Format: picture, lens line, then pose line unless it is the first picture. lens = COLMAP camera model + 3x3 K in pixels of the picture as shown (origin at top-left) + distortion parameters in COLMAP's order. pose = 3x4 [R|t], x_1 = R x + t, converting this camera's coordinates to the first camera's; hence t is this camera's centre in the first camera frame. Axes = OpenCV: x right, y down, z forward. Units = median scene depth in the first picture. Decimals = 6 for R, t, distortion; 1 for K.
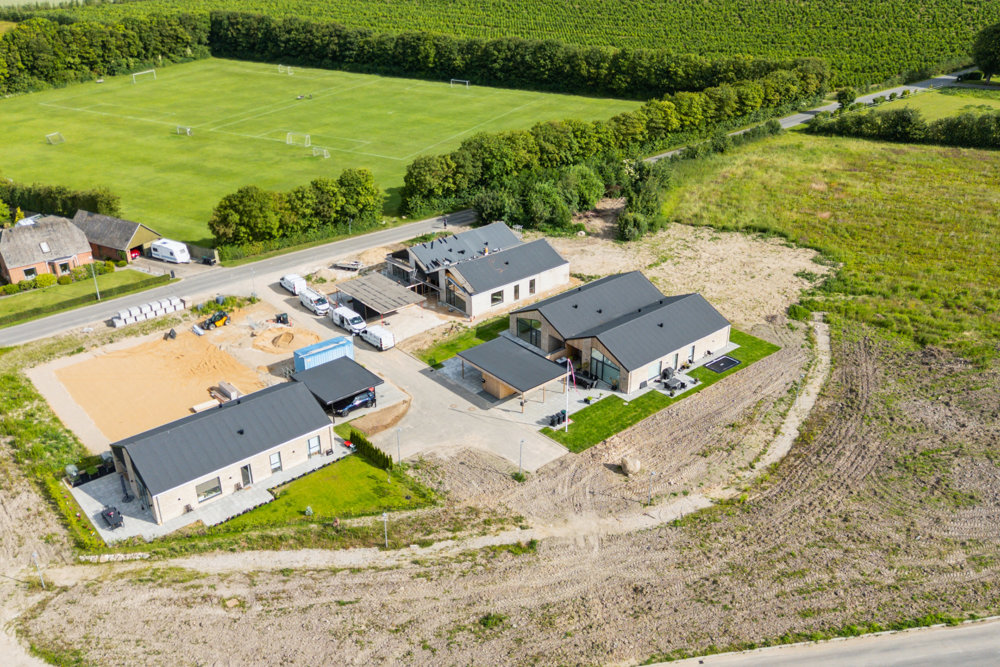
lens RADIAL K [[861.9, 0, 500.0], [0, 861.9, 333.5], [0, 0, 1]] dist [0.083570, -0.098349]
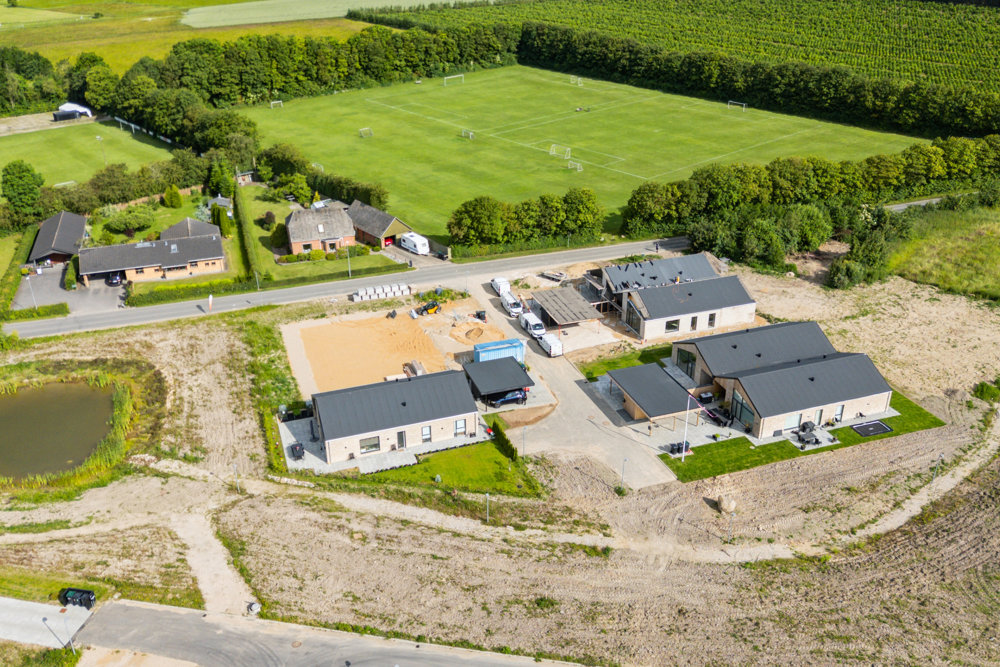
lens RADIAL K [[861.9, 0, 500.0], [0, 861.9, 333.5], [0, 0, 1]] dist [0.083570, -0.098349]
pose [[0.932888, 0.159665, -0.322844, 0.147145], [-0.158978, 0.986865, 0.028680, -0.029754], [0.323183, 0.024569, 0.946018, -0.078580]]
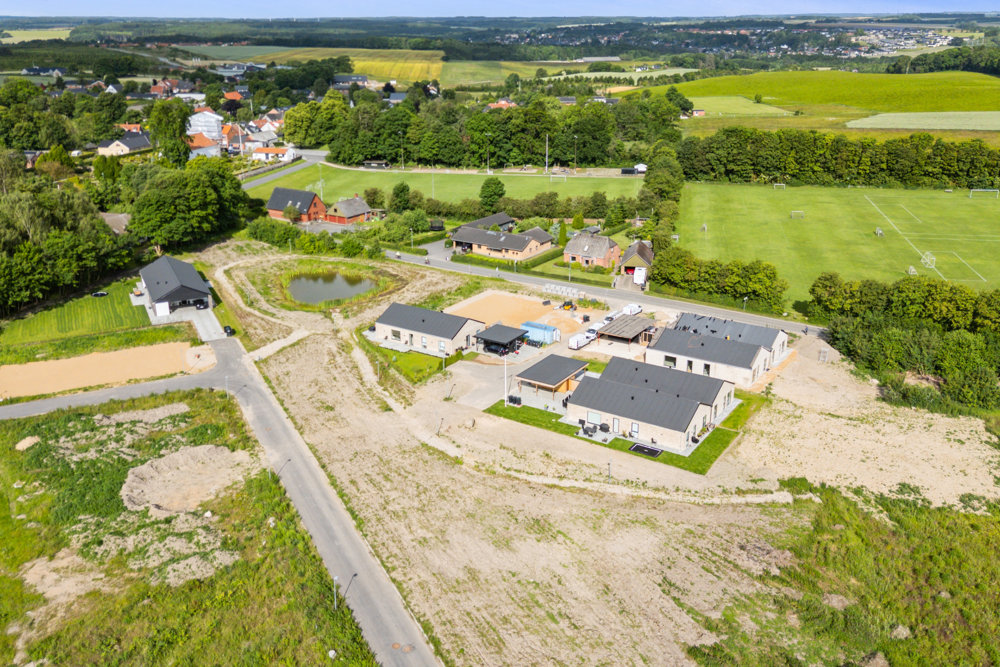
lens RADIAL K [[861.9, 0, 500.0], [0, 861.9, 333.5], [0, 0, 1]] dist [0.083570, -0.098349]
pose [[0.279965, 0.328702, -0.901984, 1.074452], [-0.427471, 0.883955, 0.189450, -0.214933], [0.859586, 0.332533, 0.387987, 0.292296]]
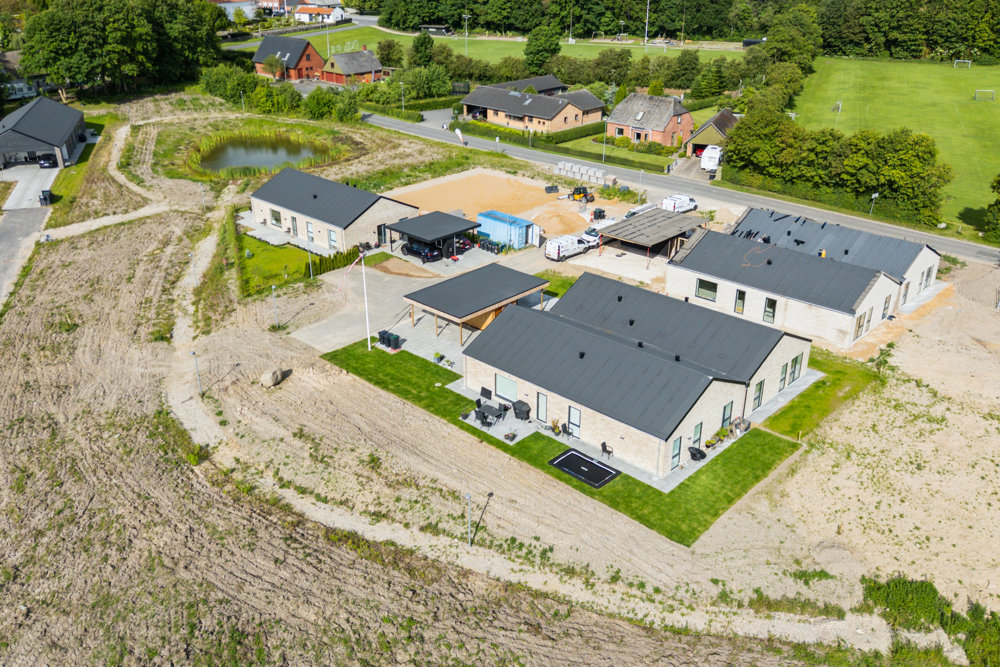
lens RADIAL K [[868.9, 0, 500.0], [0, 868.9, 333.5], [0, 0, 1]] dist [0.044241, -0.013648]
pose [[0.111863, 0.424174, -0.898645, 0.637210], [-0.447513, 0.828933, 0.335563, -0.177055], [0.887253, 0.364618, 0.282551, 0.684166]]
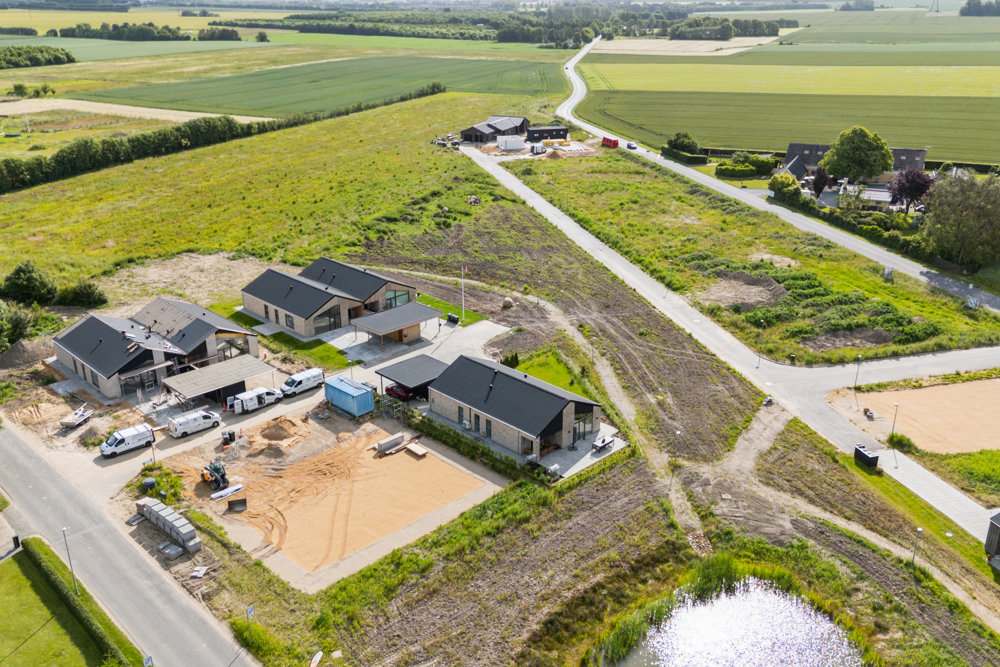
lens RADIAL K [[861.9, 0, 500.0], [0, 861.9, 333.5], [0, 0, 1]] dist [0.083570, -0.098349]
pose [[-0.060421, -0.362648, 0.929965, -1.019305], [0.451441, 0.821010, 0.349491, -0.277367], [-0.890253, 0.440942, 0.114108, 0.616988]]
